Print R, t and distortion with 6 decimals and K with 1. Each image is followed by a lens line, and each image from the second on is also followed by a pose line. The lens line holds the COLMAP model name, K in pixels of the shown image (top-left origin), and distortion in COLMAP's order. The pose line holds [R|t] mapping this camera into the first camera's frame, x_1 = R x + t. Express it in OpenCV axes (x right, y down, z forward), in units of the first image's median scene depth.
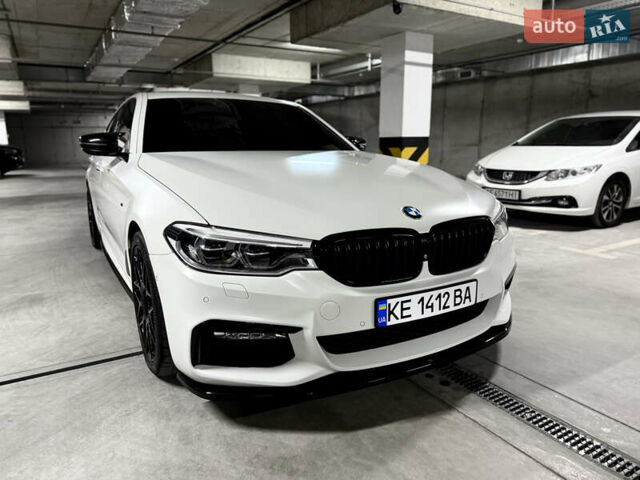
lens RADIAL K [[452.8, 0, 319.7], [0, 452.8, 236.6], [0, 0, 1]] dist [0.046431, -0.068608]
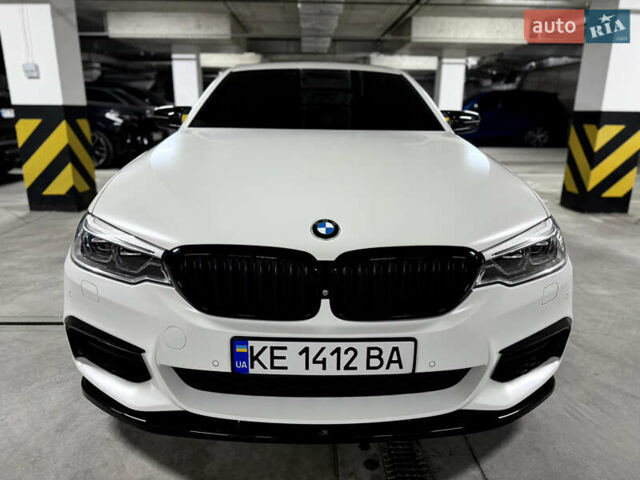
lens RADIAL K [[452.8, 0, 324.2], [0, 452.8, 236.3], [0, 0, 1]] dist [0.046431, -0.068608]
pose [[0.877882, 0.144595, -0.456526, 0.519012], [-0.114128, 0.989029, 0.093790, -0.106553], [0.465079, -0.030235, 0.884753, 0.348003]]
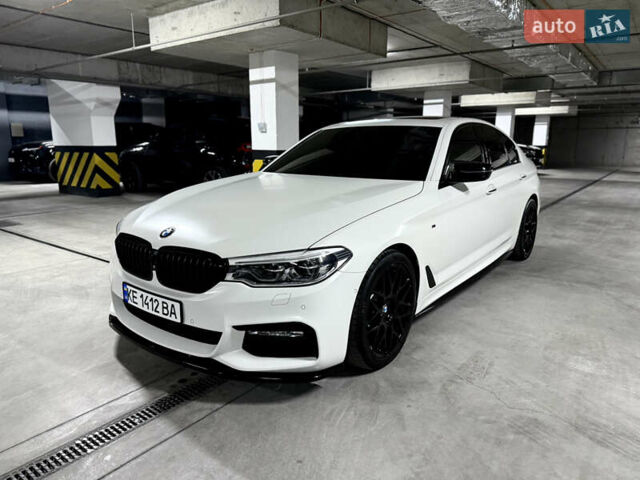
lens RADIAL K [[452.8, 0, 323.4], [0, 452.8, 239.9], [0, 0, 1]] dist [0.046431, -0.068608]
pose [[0.385912, 0.202414, -0.900056, 1.506563], [-0.190563, 0.972082, 0.136905, -0.289494], [0.902639, 0.118684, 0.413710, 0.843017]]
